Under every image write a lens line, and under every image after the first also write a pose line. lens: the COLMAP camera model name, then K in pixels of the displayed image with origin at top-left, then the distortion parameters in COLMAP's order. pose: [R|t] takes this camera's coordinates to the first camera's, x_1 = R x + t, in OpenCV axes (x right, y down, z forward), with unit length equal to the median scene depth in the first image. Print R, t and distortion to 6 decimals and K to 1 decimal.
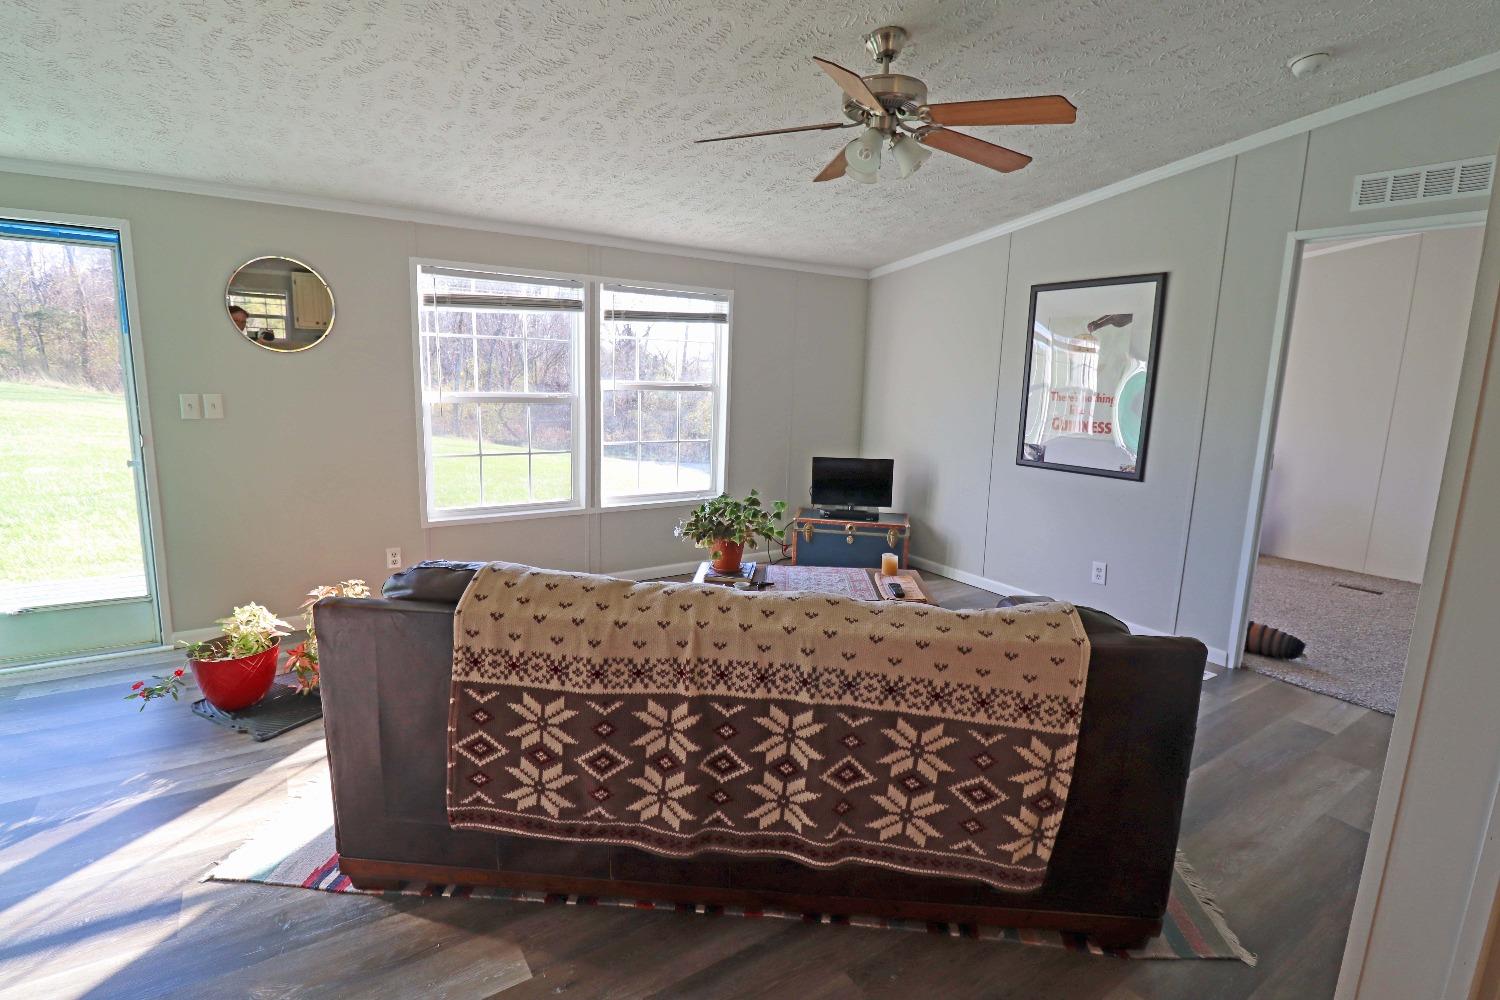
lens RADIAL K [[733.8, 0, 751.4], [0, 733.8, 509.2], [0, 0, 1]] dist [-0.002425, -0.001235]
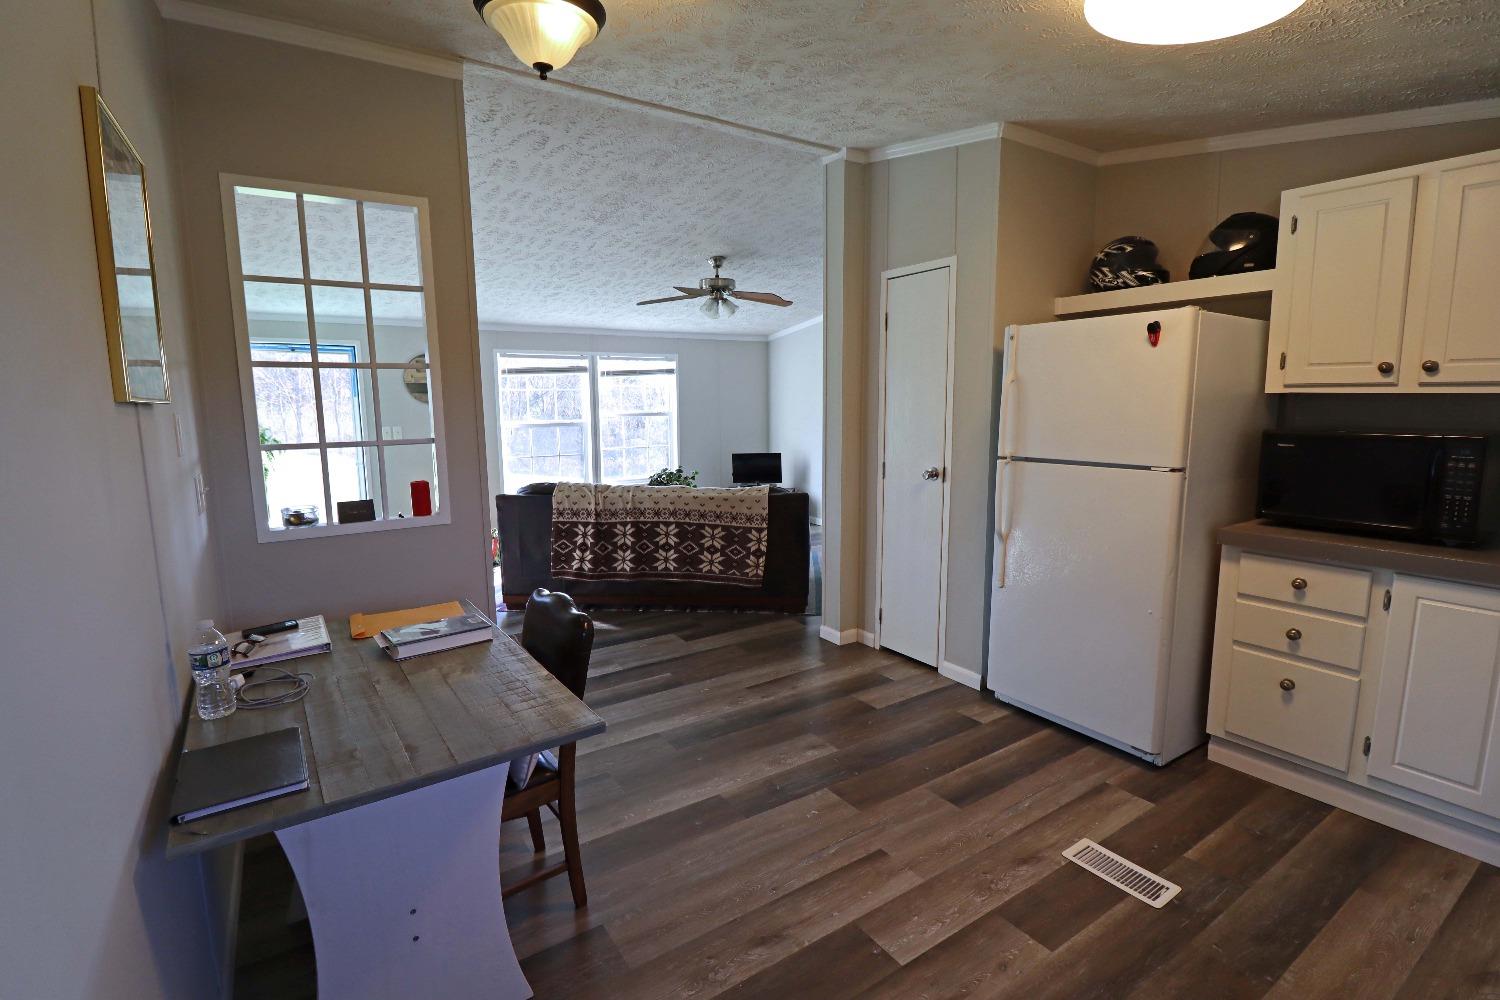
lens RADIAL K [[694.4, 0, 750.0], [0, 694.4, 500.0], [0, 0, 1]] dist [0.001490, -0.013403]
pose [[0.999214, -0.039639, -0.000277, 0.160260], [0.039592, 0.998332, -0.042014, 0.130354], [0.001942, 0.041970, 0.999117, -0.709651]]
